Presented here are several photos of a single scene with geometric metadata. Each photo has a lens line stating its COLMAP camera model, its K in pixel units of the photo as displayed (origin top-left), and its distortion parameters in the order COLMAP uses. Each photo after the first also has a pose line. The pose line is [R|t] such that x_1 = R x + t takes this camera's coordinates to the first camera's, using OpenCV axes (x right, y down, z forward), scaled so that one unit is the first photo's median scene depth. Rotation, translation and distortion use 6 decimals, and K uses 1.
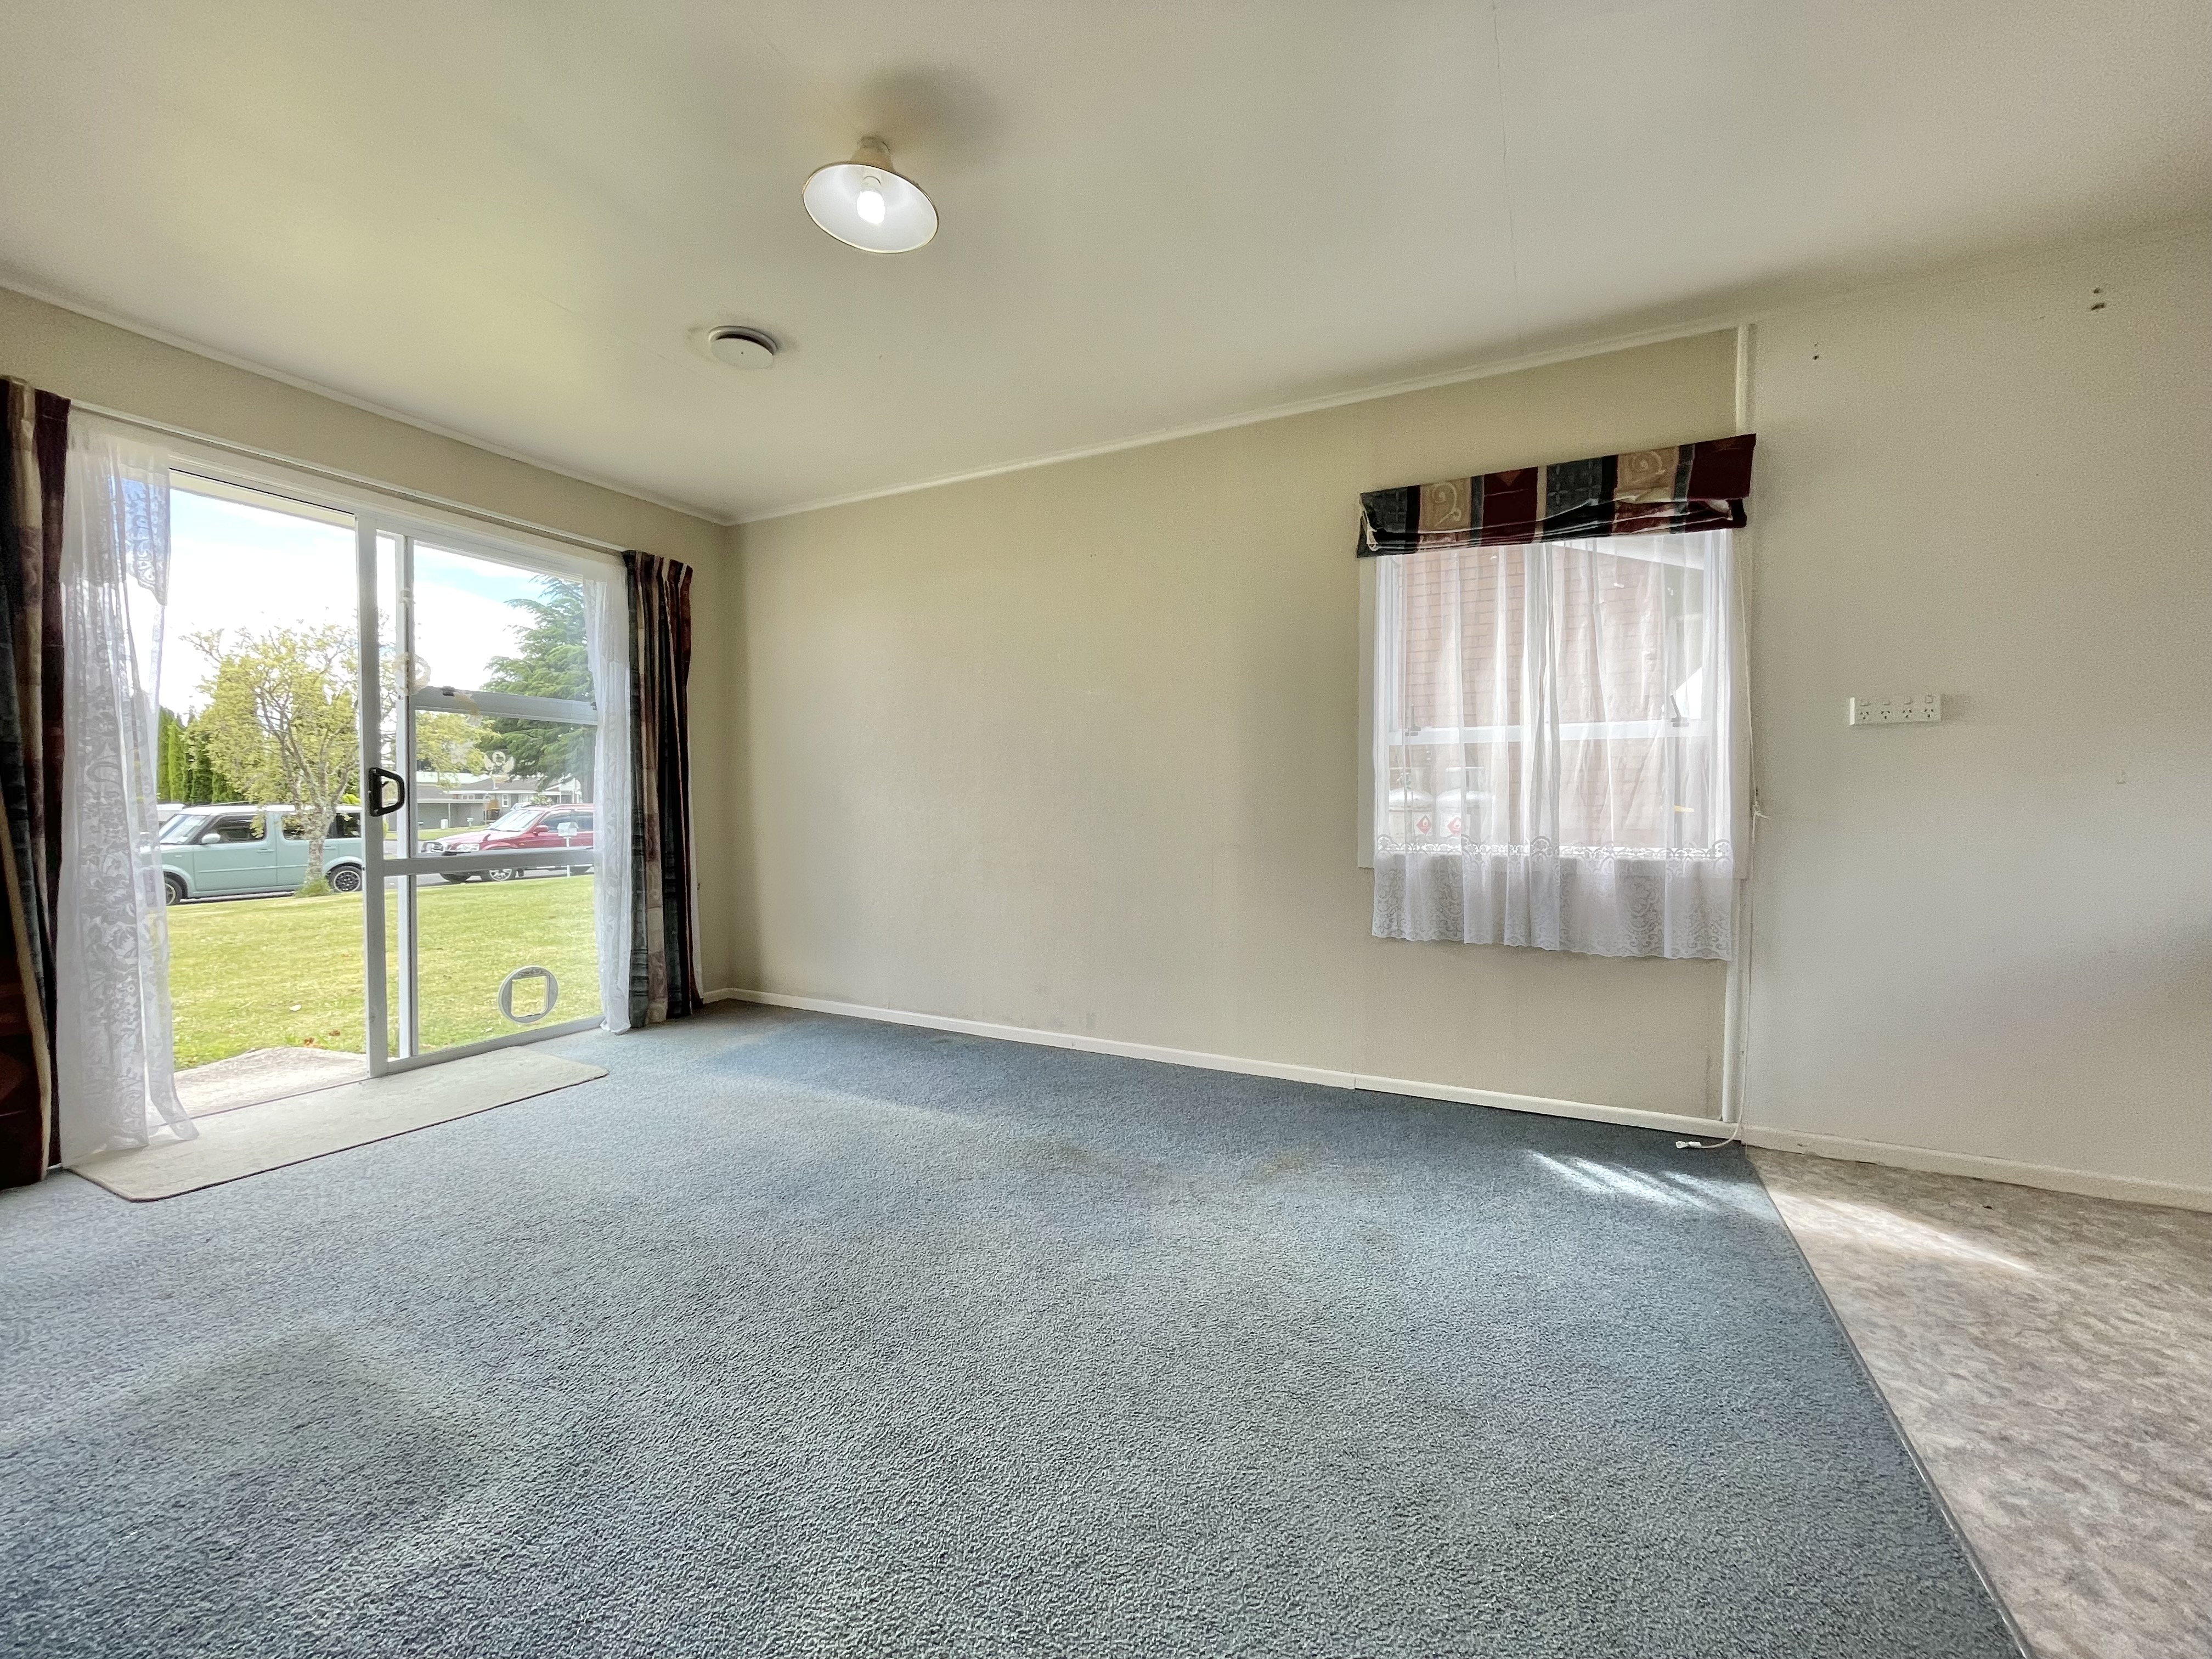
lens RADIAL K [[896.6, 0, 1105.2], [0, 896.6, 833.5], [0, 0, 1]] dist [-0.001552, 0.000142]
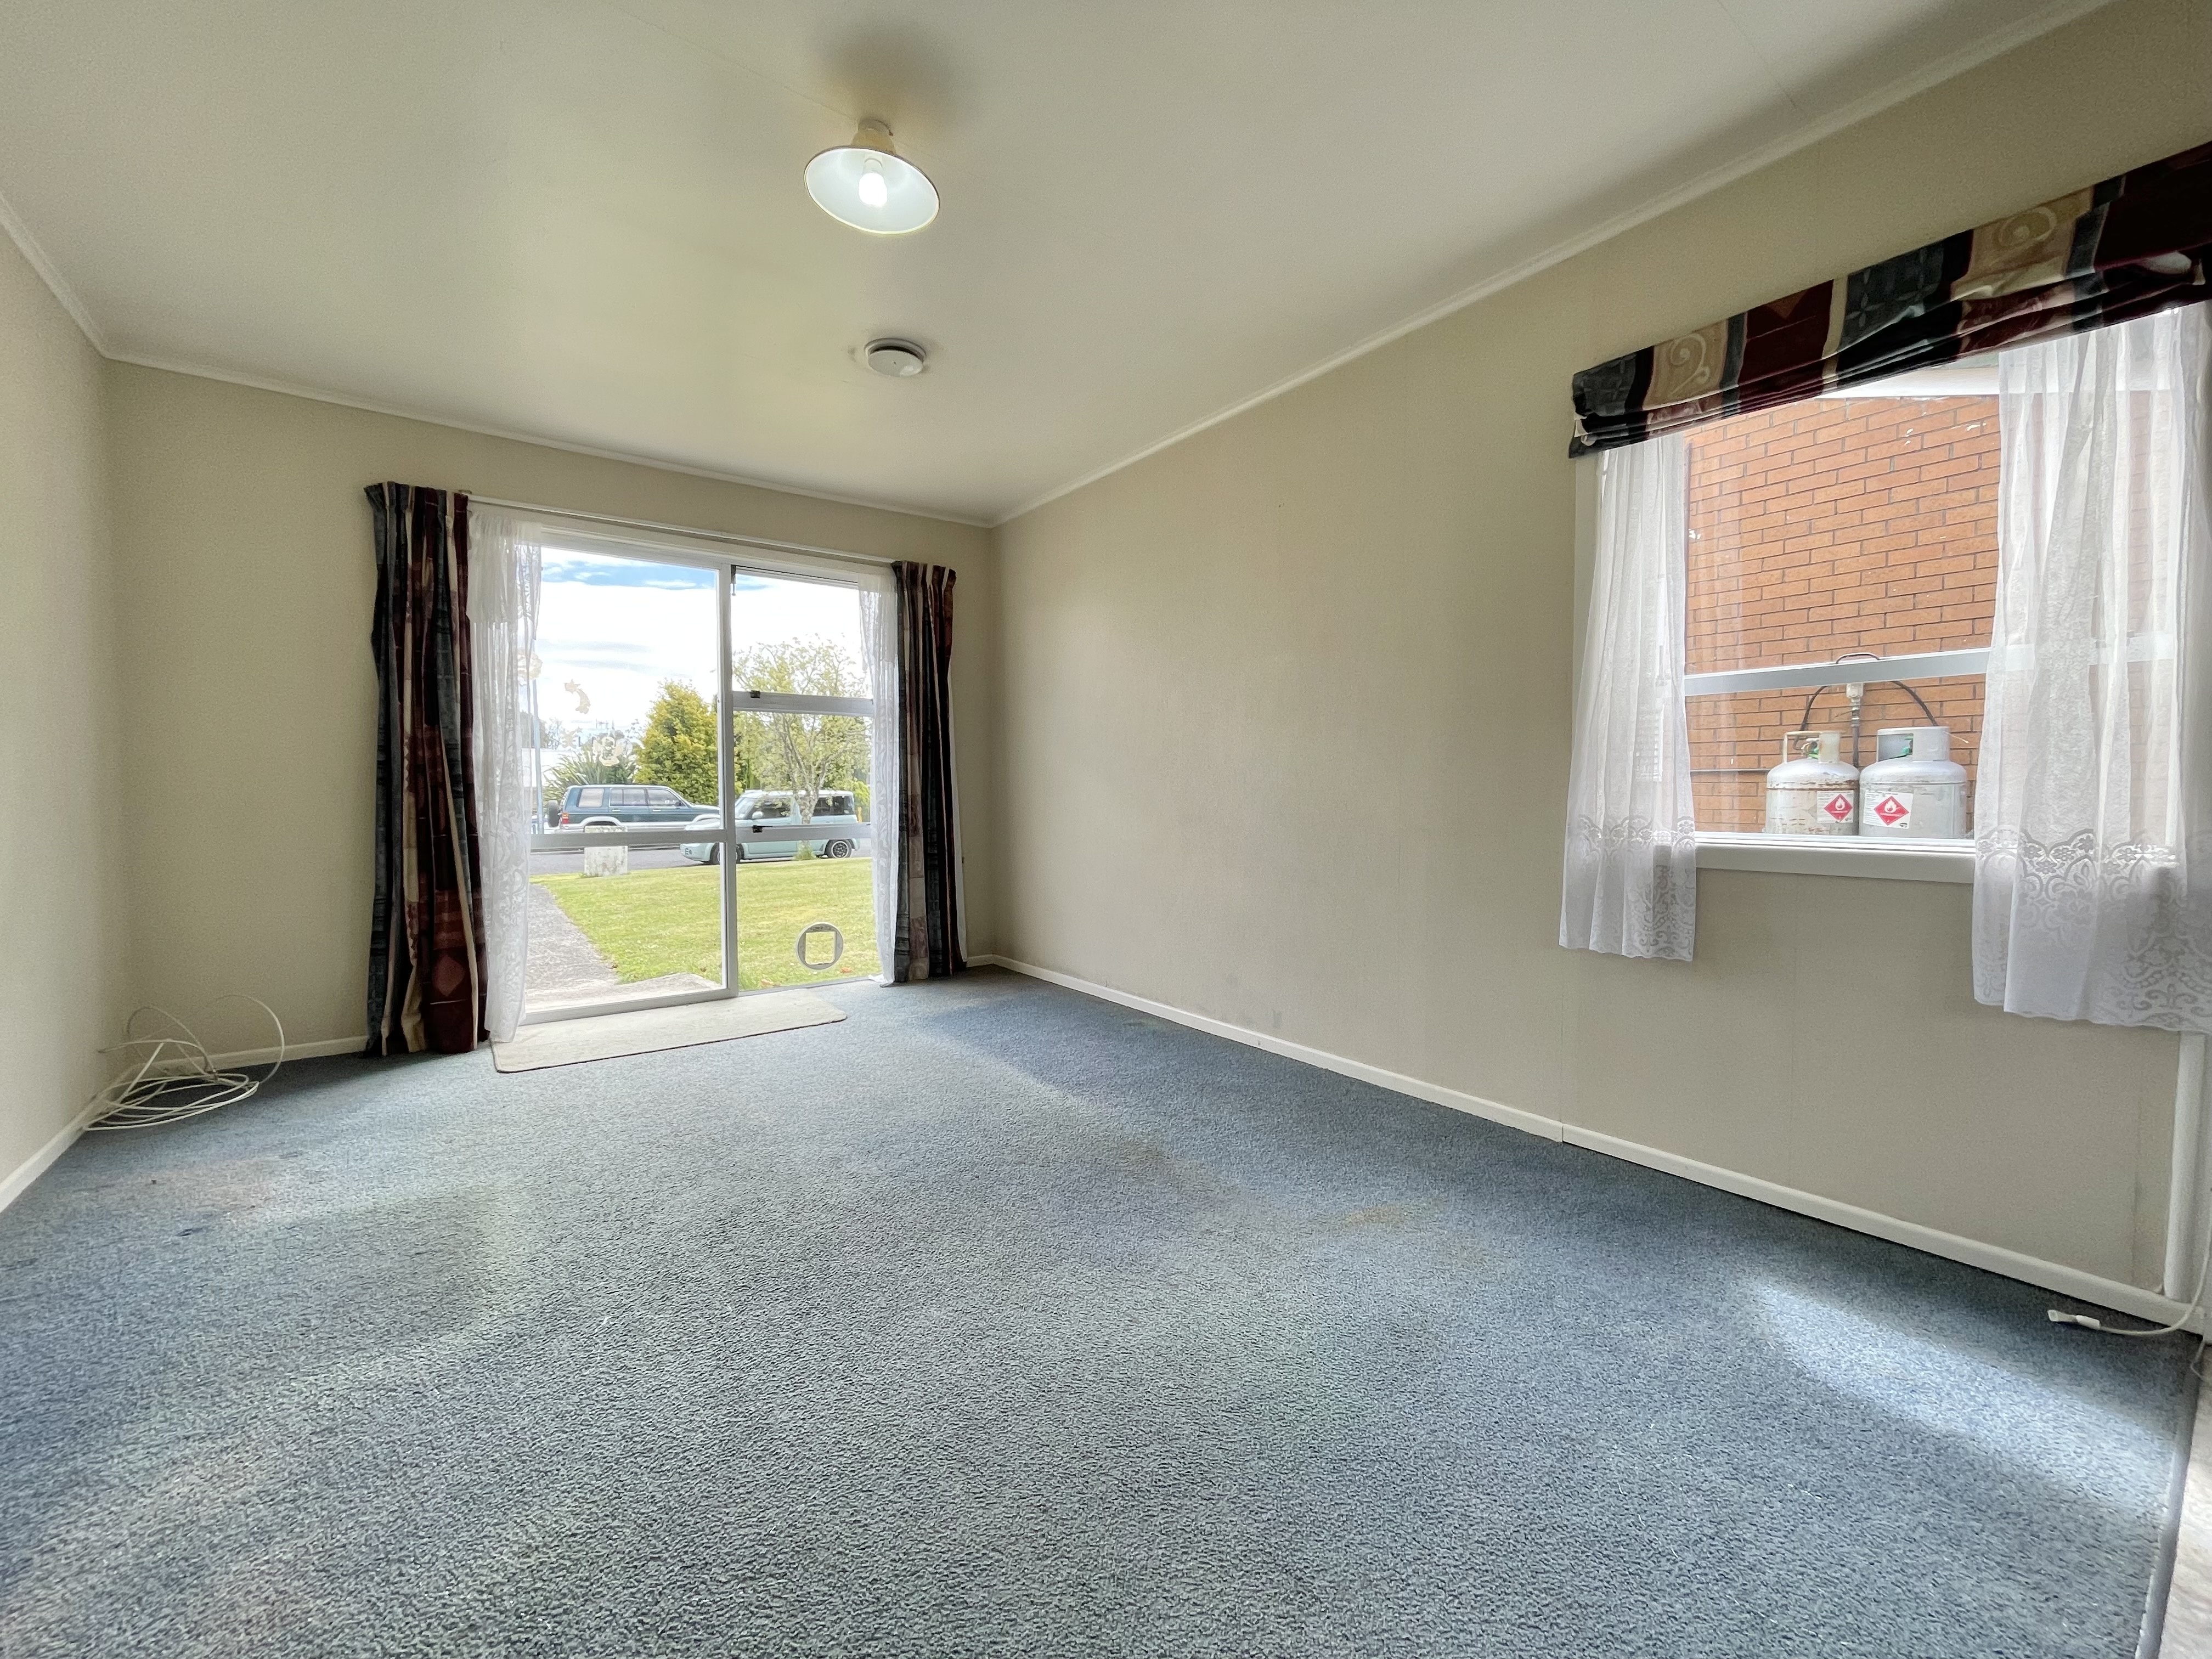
lens RADIAL K [[896.6, 0, 1096.7], [0, 896.6, 833.1], [0, 0, 1]] dist [-0.001552, 0.000142]
pose [[0.895772, 0.016542, -0.444205, 0.257424], [-0.008727, 0.999769, 0.019630, 0.003141], [0.444428, -0.013708, 0.895710, 0.120495]]
